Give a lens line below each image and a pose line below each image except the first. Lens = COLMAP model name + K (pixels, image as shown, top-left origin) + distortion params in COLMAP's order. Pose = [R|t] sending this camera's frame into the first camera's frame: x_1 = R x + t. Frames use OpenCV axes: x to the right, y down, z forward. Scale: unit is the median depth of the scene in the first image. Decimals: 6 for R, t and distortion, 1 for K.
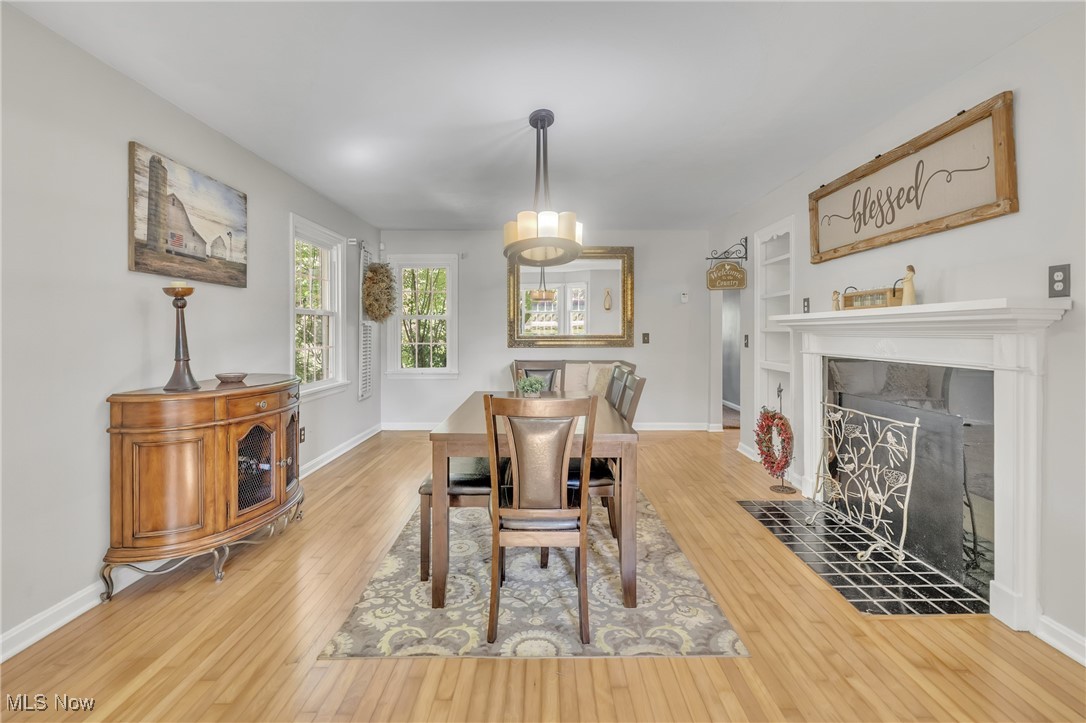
lens RADIAL K [[382.2, 0, 539.9], [0, 382.2, 326.5], [0, 0, 1]] dist [0.000019, -0.000012]
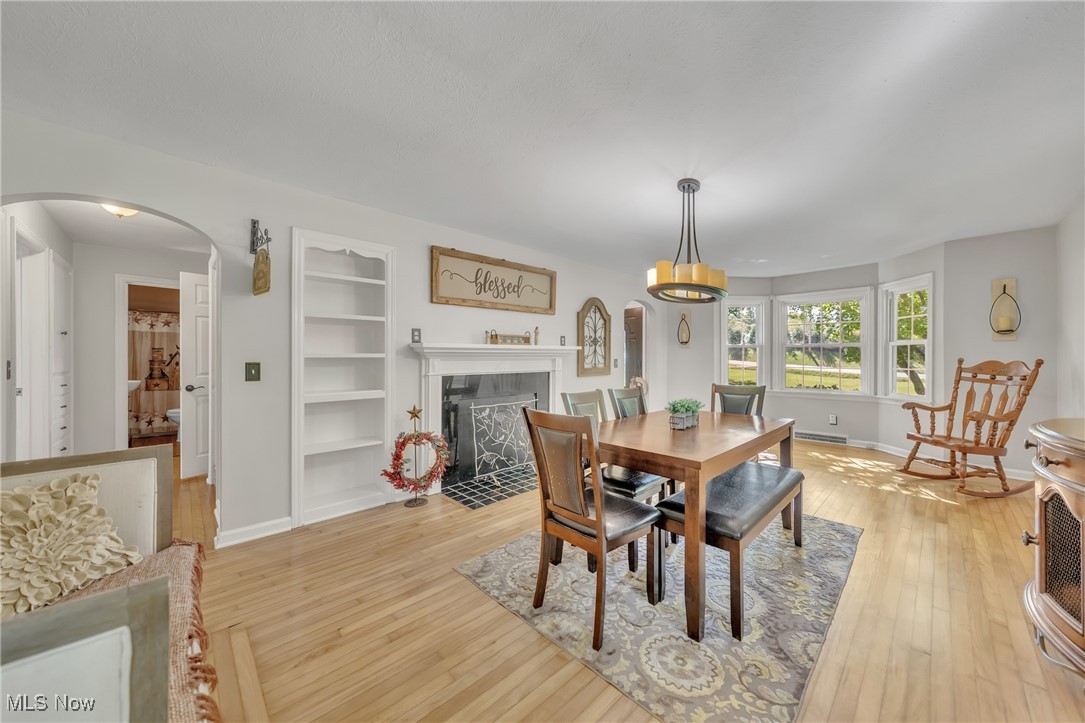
lens RADIAL K [[381.8, 0, 540.3], [0, 381.8, 355.1], [0, 0, 1]] dist [0.000019, -0.000012]
pose [[-0.684608, 0.001177, 0.728910, -0.529963], [0.001636, 0.999999, -0.000078, 0.001523], [-0.728909, 0.001139, -0.684609, 2.092295]]
